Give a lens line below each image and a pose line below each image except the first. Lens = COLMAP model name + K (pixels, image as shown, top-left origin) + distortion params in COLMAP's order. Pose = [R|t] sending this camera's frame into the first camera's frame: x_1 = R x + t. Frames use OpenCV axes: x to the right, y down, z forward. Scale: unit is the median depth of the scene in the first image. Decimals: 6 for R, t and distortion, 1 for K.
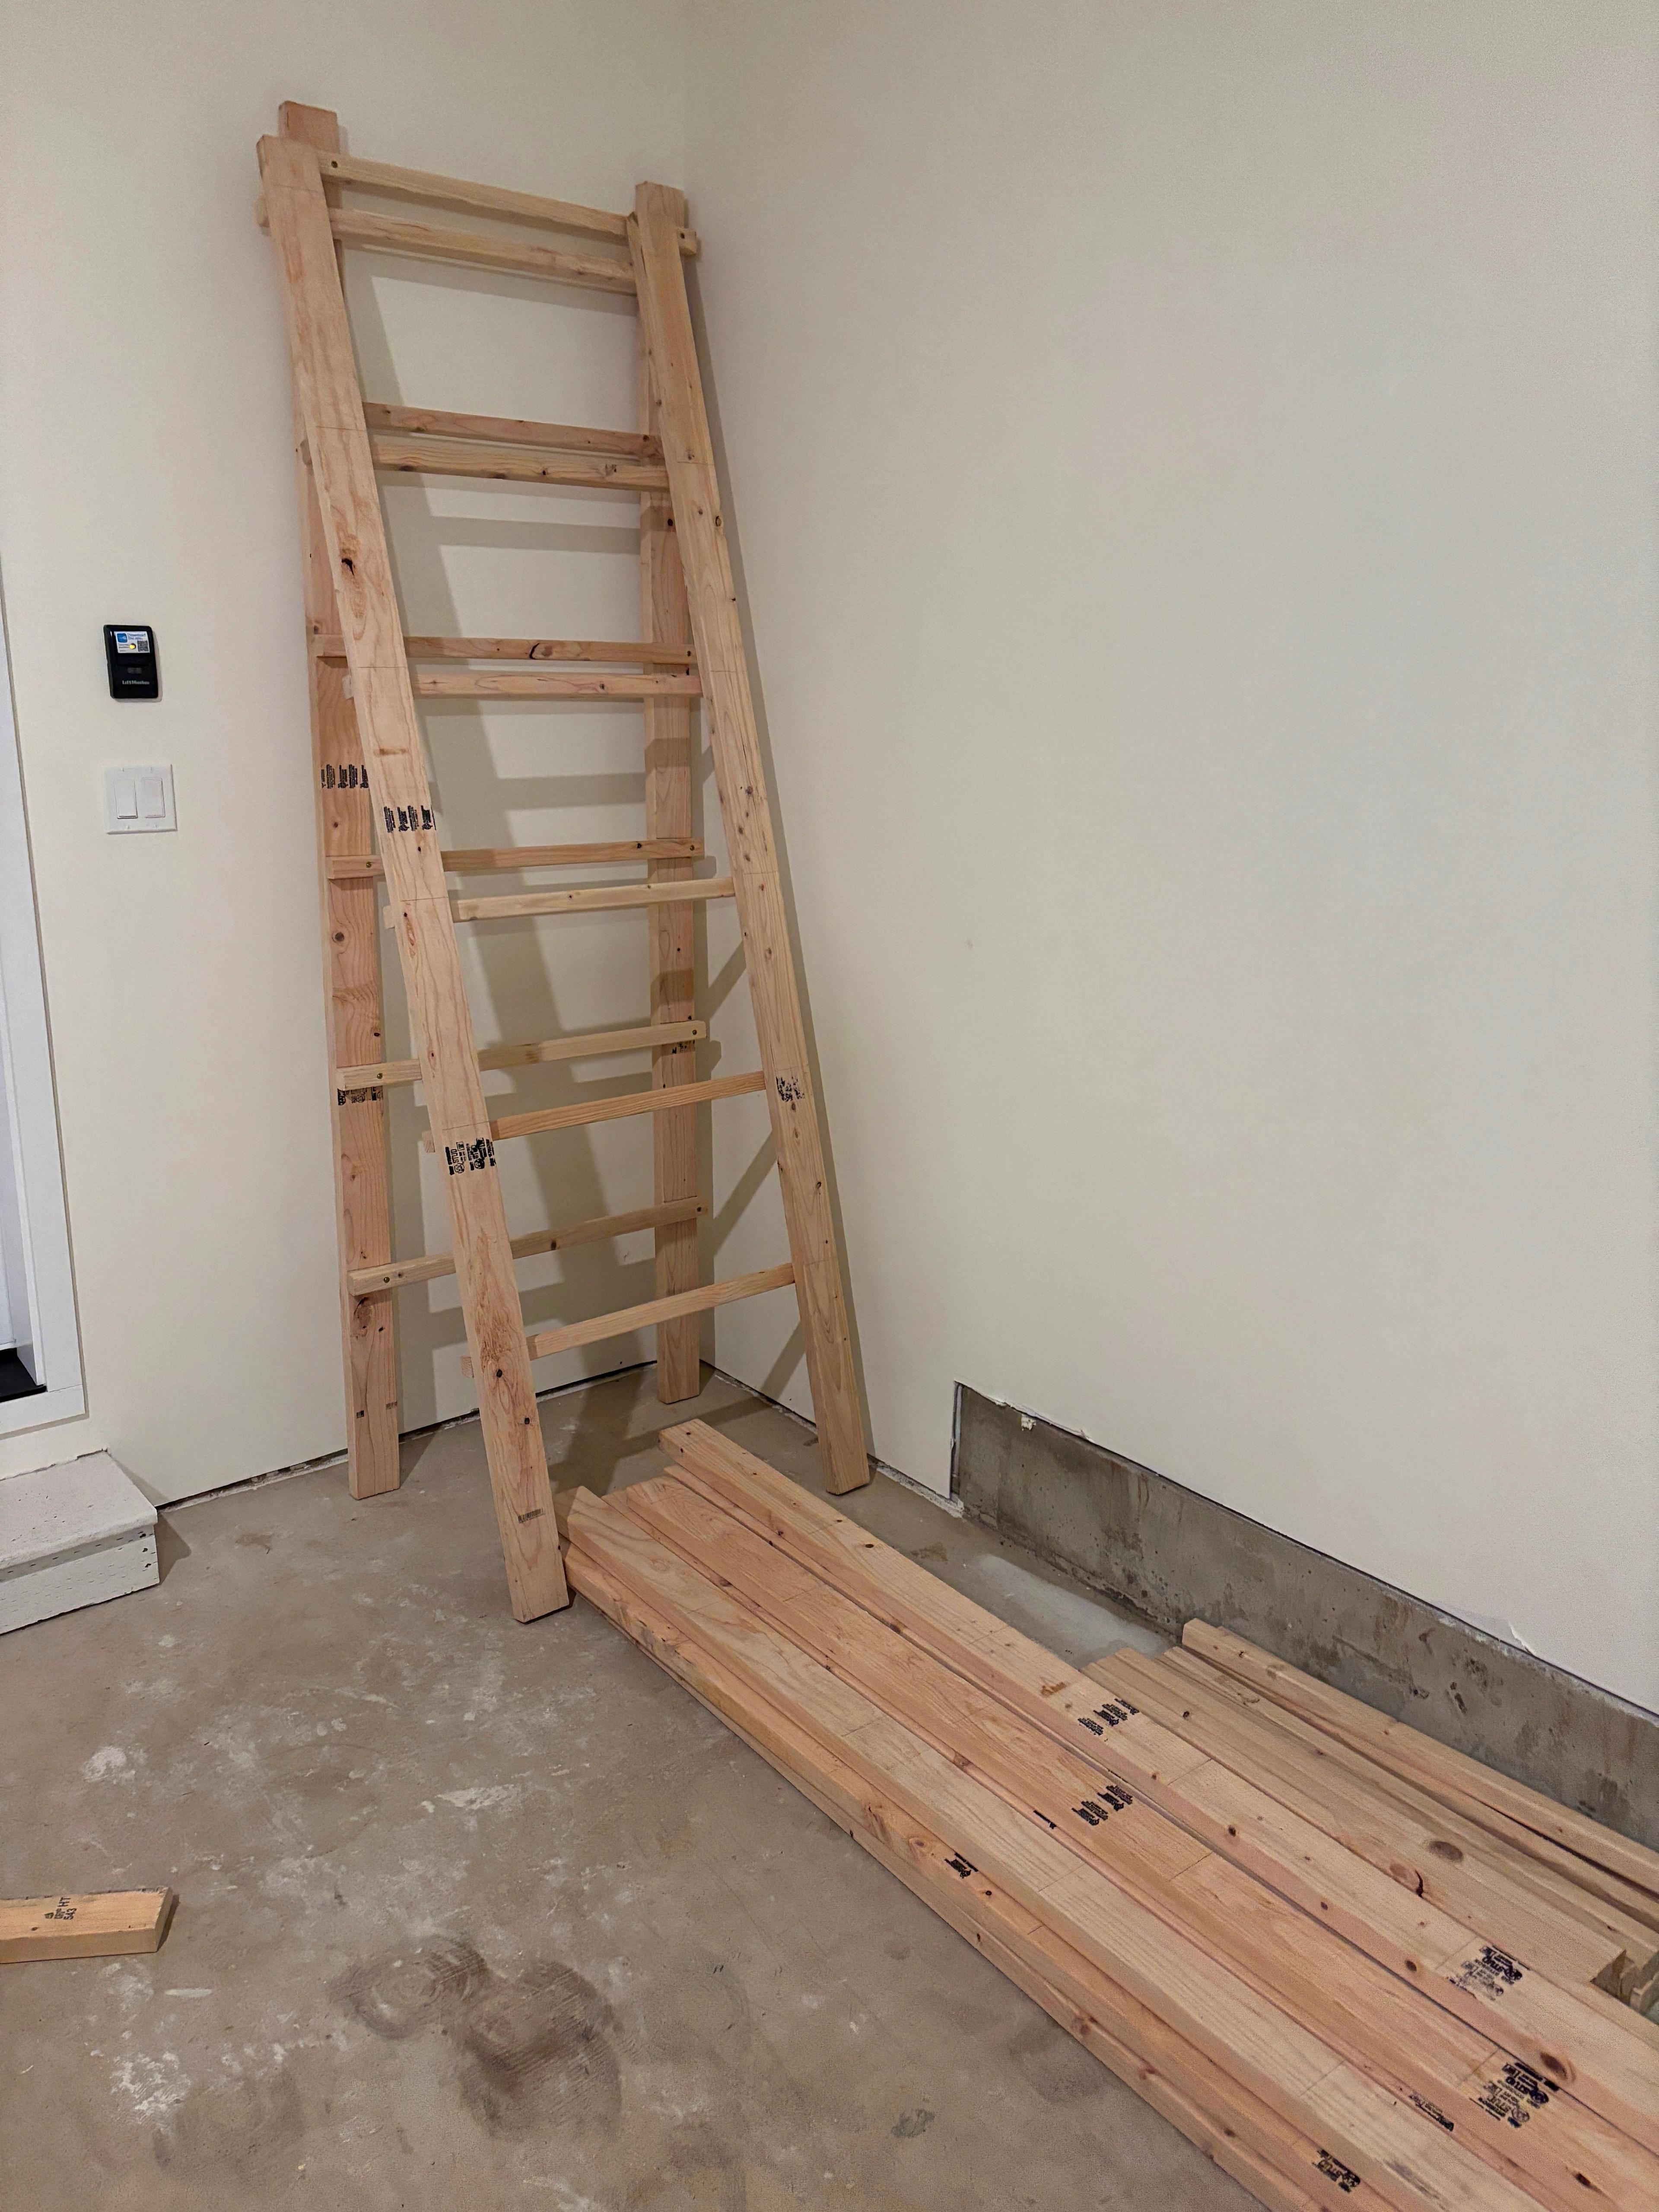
lens RADIAL K [[1679.5, 0, 829.5], [0, 1679.5, 1106.0], [0, 0, 1]] dist [0.096614, -0.144236]
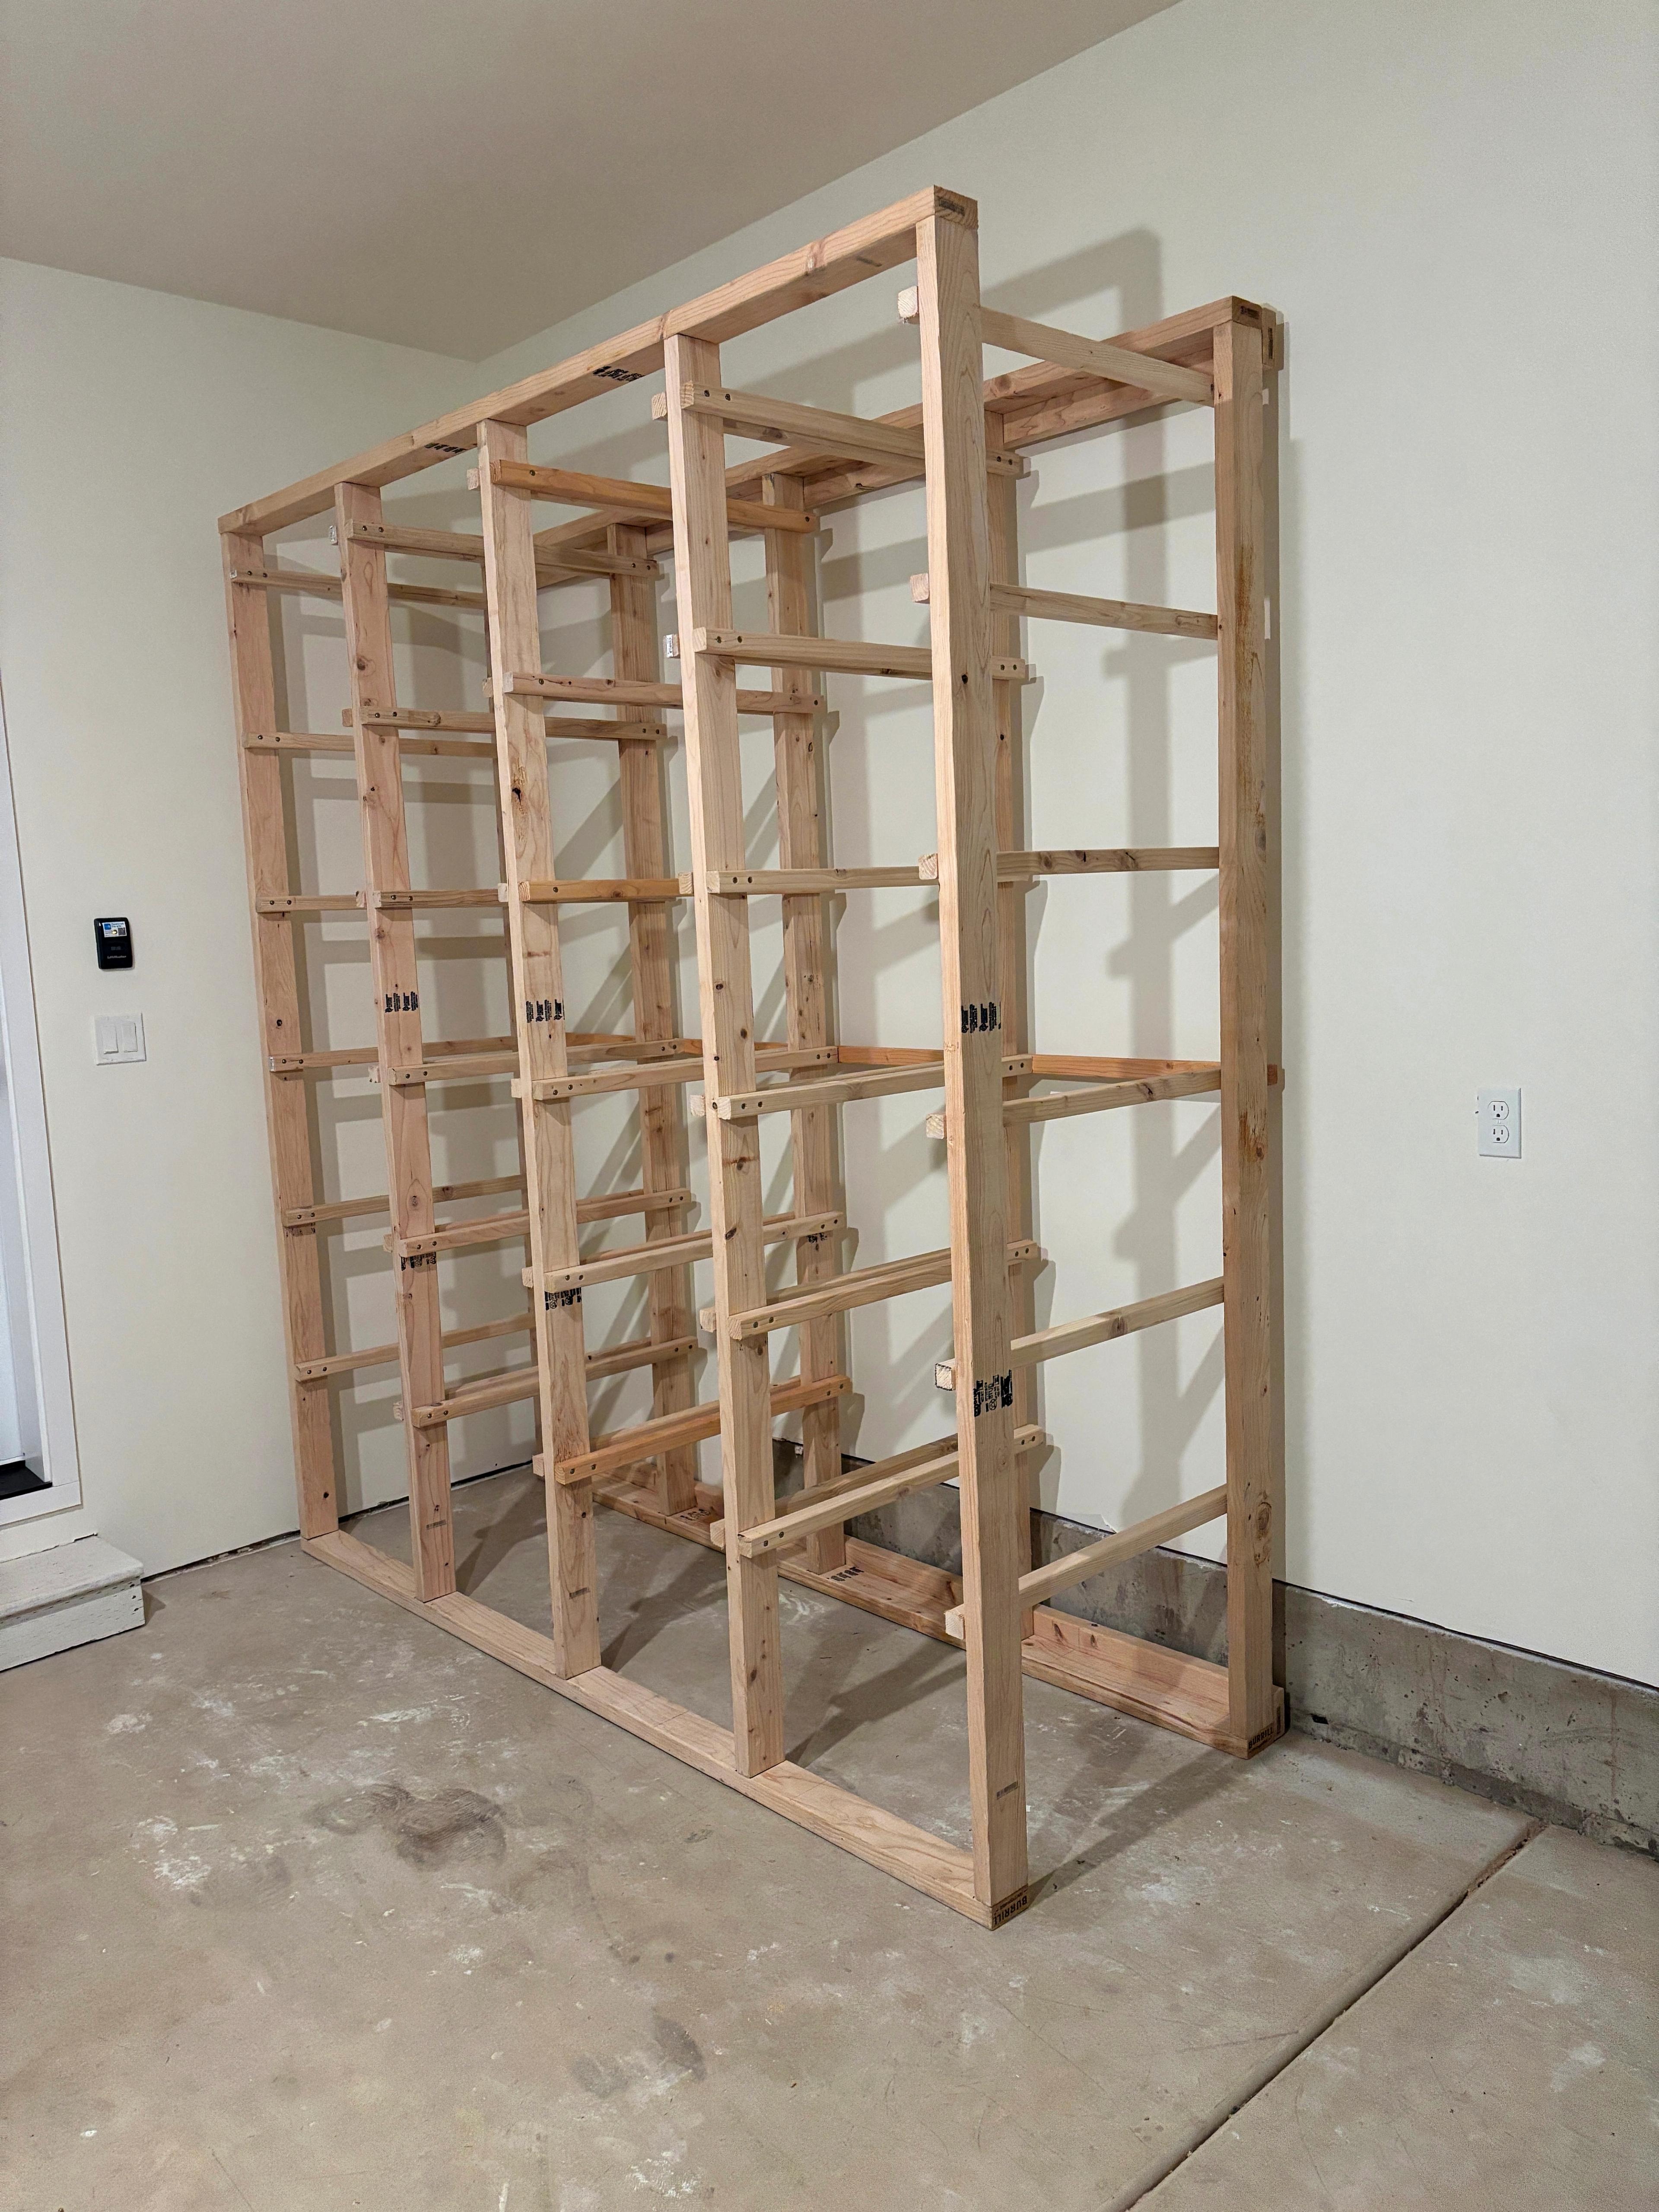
lens RADIAL K [[1679.5, 0, 829.5], [0, 1679.5, 1106.0], [0, 0, 1]] dist [0.096614, -0.144236]
pose [[0.995003, -0.067965, 0.073143, 0.078738], [0.077843, 0.986800, -0.142006, 0.141847], [-0.062526, 0.146991, 0.987160, -0.486423]]
